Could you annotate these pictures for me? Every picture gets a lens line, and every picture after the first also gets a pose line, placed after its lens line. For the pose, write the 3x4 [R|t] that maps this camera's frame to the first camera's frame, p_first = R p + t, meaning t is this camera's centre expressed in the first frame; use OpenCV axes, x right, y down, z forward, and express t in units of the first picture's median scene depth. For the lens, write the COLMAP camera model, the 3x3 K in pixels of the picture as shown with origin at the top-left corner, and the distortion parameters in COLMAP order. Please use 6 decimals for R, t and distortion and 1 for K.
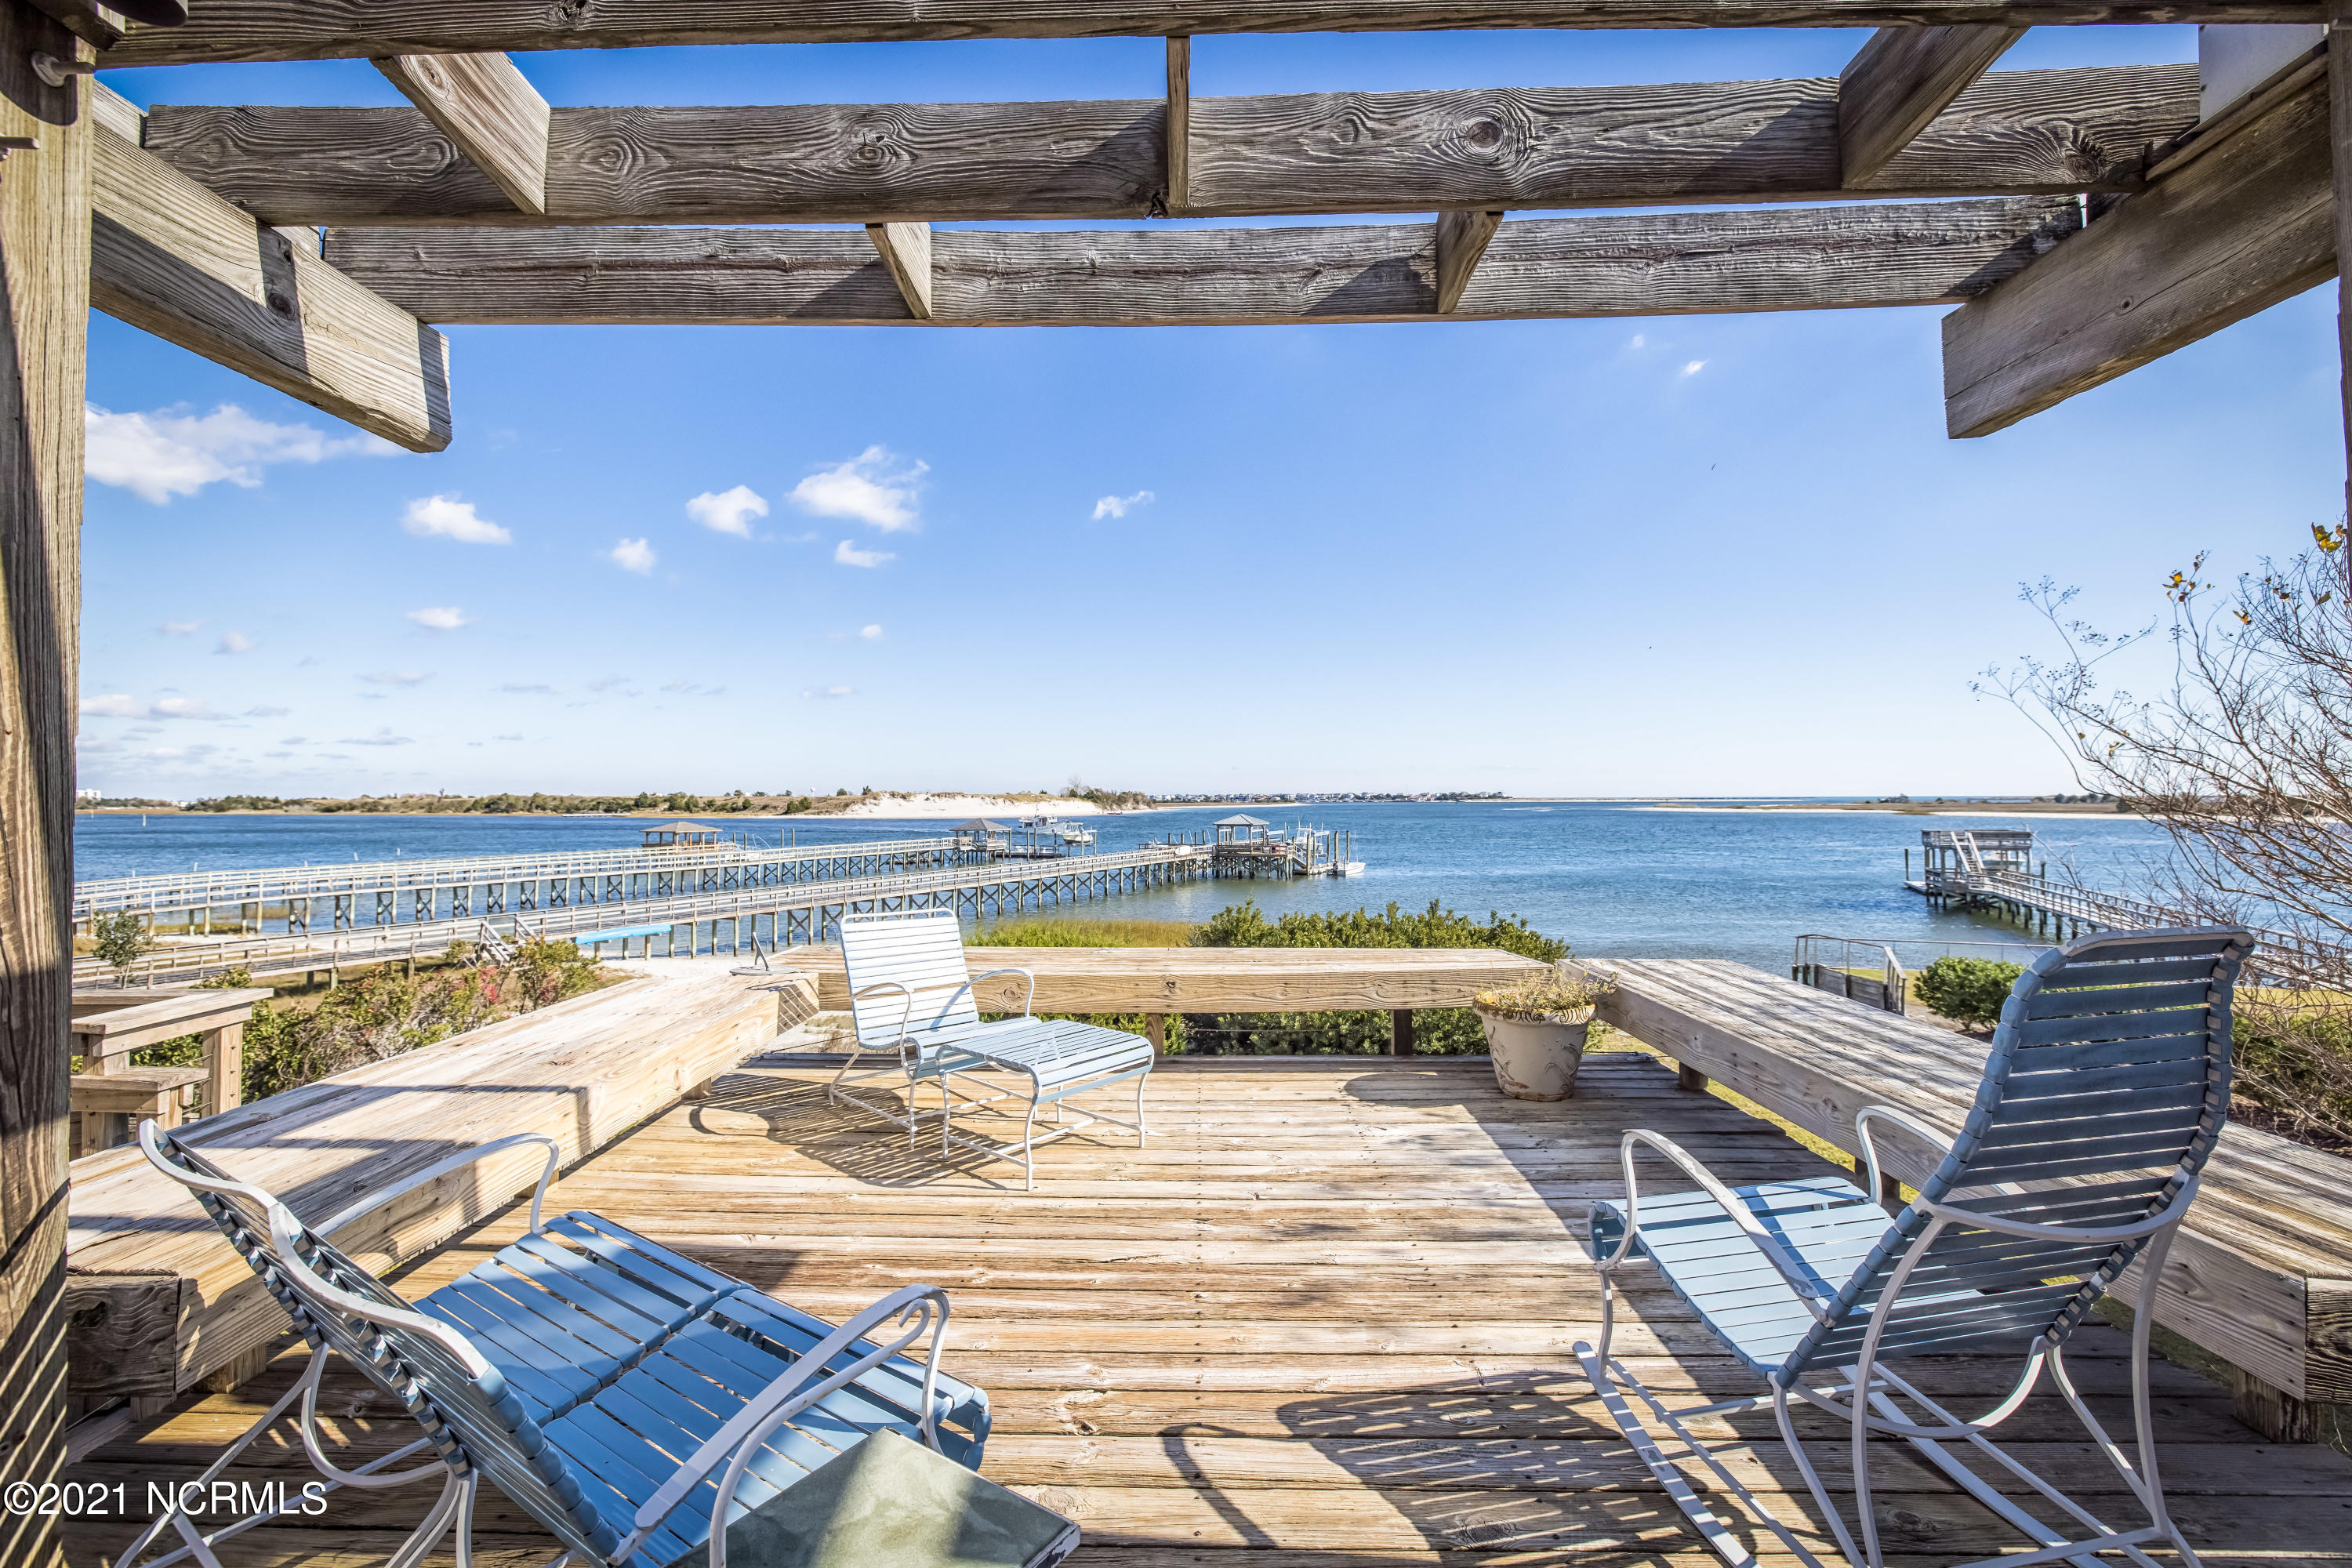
lens RADIAL K [[1003.8, 0, 1176.0], [0, 1003.8, 784.0], [0, 0, 1]] dist [0.001886, 0.000038]
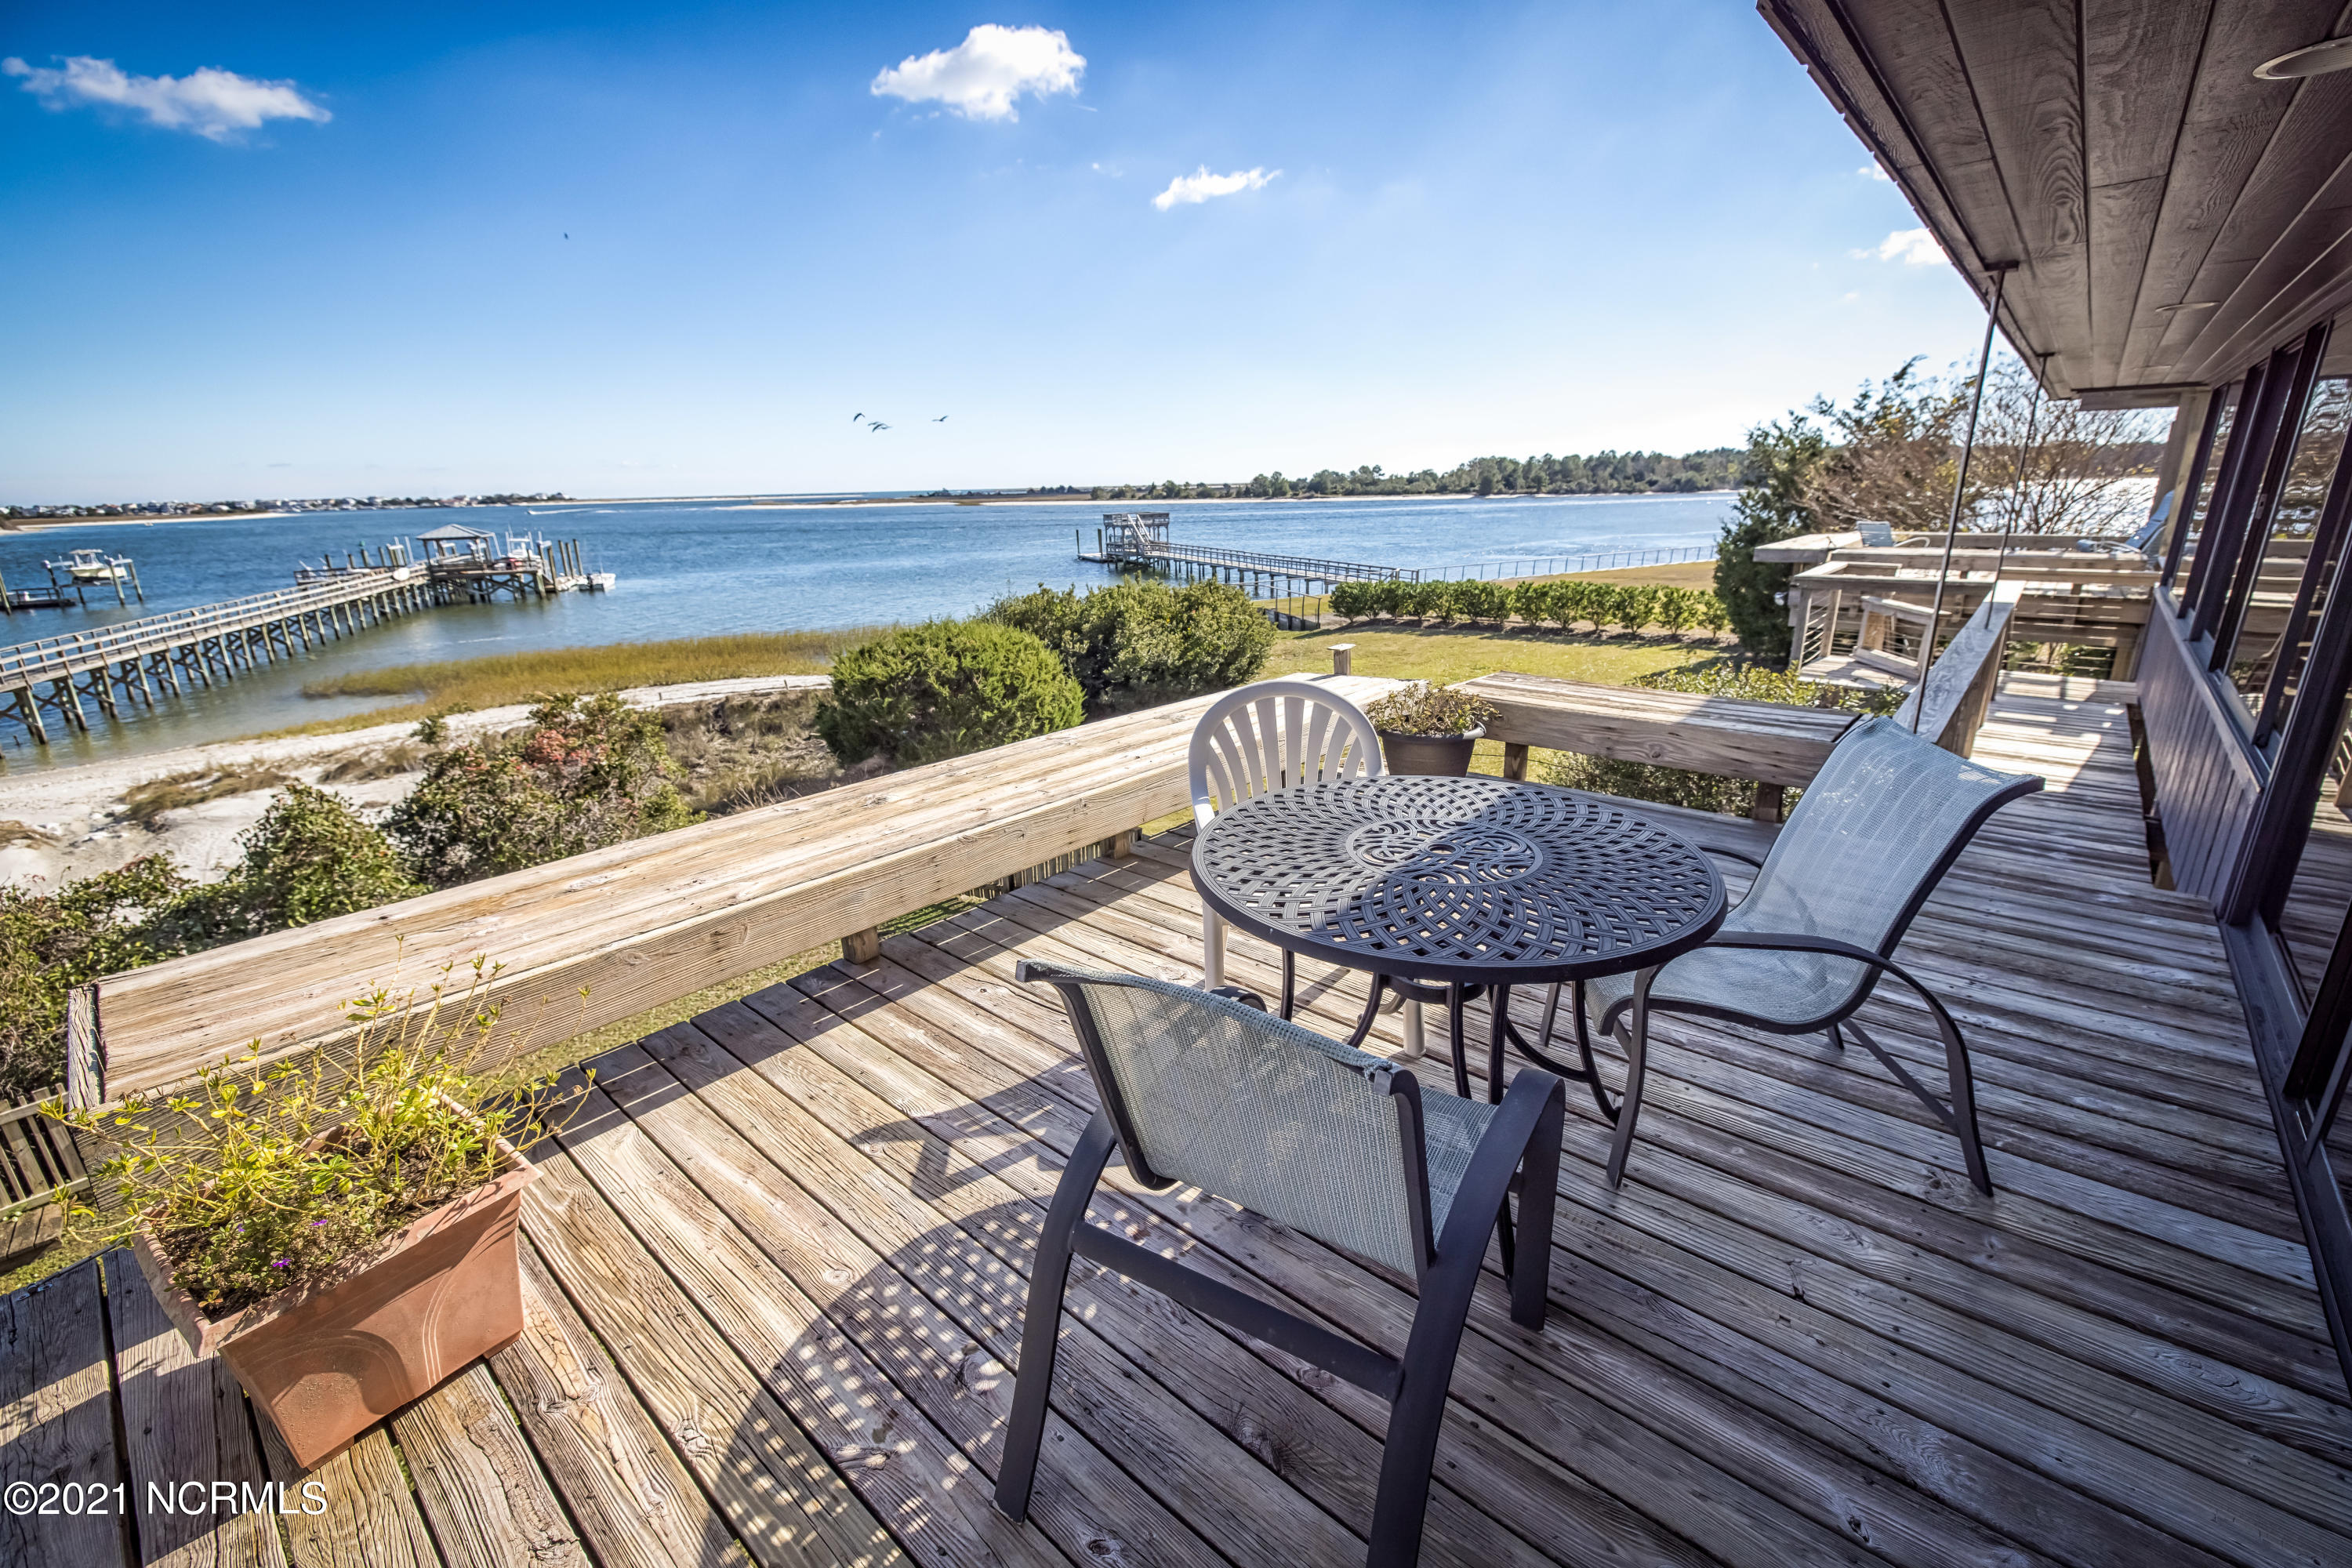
lens RADIAL K [[980.0, 0, 1168.0], [0, 980.0, 779.0], [0, 0, 1]] dist [-0.001829, -0.000424]
pose [[0.650719, -0.229223, 0.723893, -0.169613], [0.009112, 0.955635, 0.294413, -0.000784], [-0.759264, -0.184984, 0.623938, 0.028519]]
